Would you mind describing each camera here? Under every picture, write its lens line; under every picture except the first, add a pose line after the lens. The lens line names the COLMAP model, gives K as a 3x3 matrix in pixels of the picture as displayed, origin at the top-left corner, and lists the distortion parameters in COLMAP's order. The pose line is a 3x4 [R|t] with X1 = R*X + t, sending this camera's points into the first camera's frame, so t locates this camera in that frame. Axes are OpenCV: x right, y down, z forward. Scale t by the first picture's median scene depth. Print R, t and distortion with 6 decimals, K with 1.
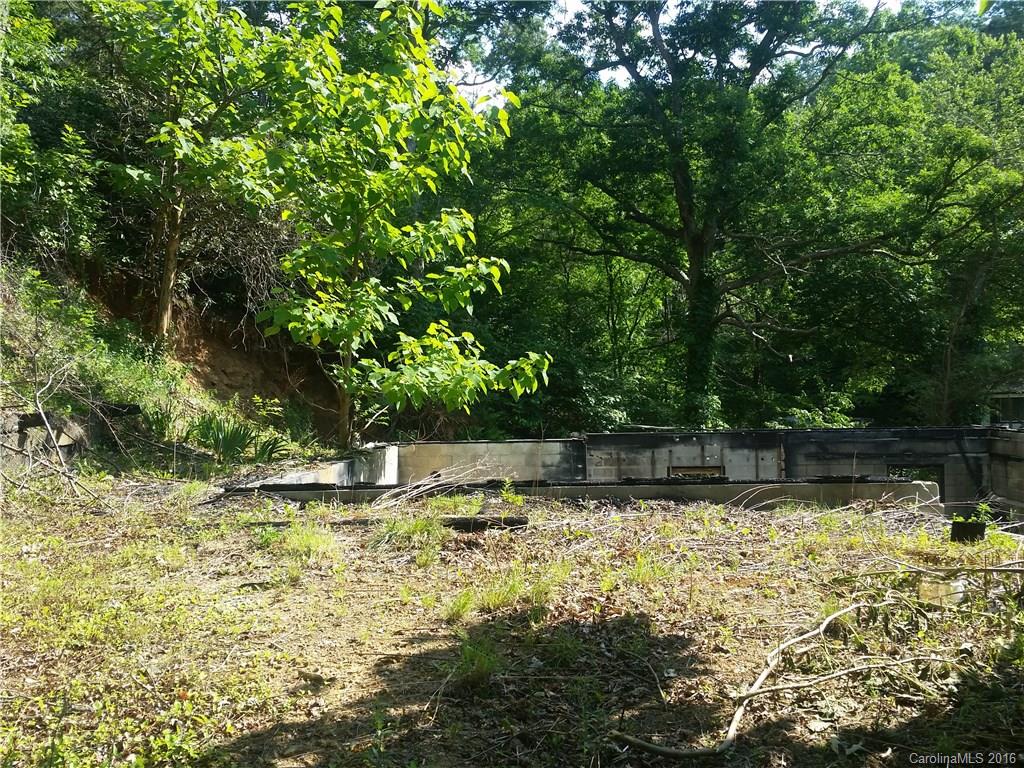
lens RADIAL K [[923.7, 0, 512.0], [0, 923.7, 383.7], [0, 0, 1]] dist [0.004695, 0.001015]
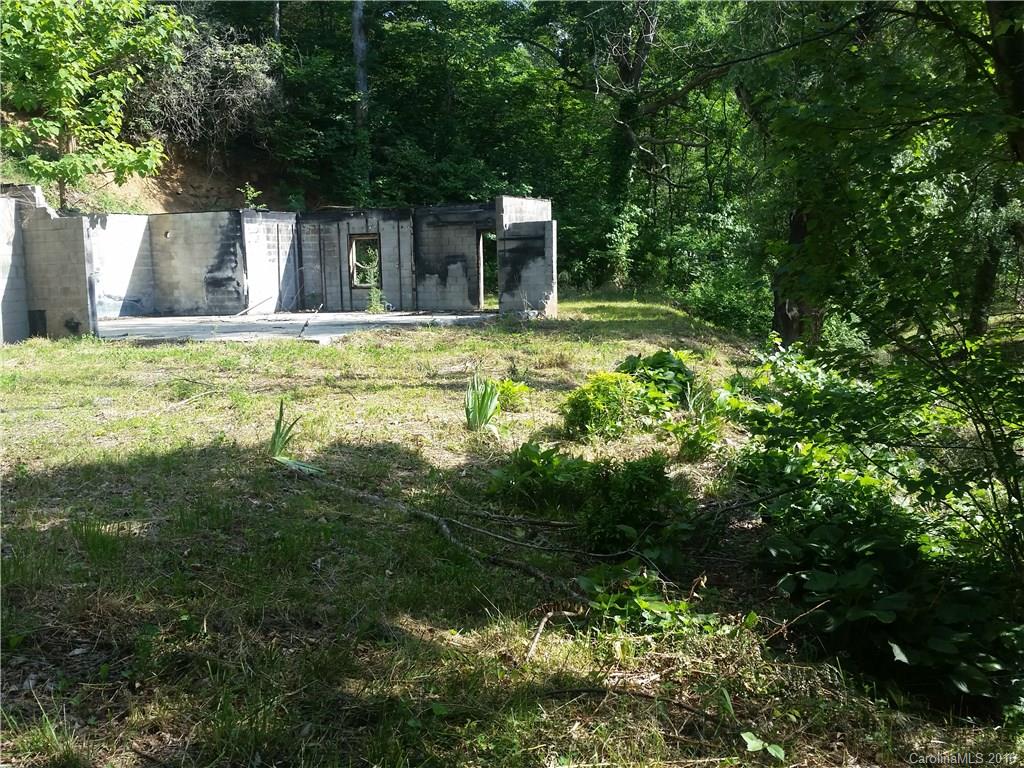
lens RADIAL K [[923.7, 0, 512.1], [0, 923.7, 384.2], [0, 0, 1]] dist [0.004695, 0.001015]
pose [[0.909662, 0.052708, -0.411991, 1.006159], [0.011061, 0.988490, 0.150884, 0.106728], [0.415201, -0.141811, 0.898609, -0.215960]]
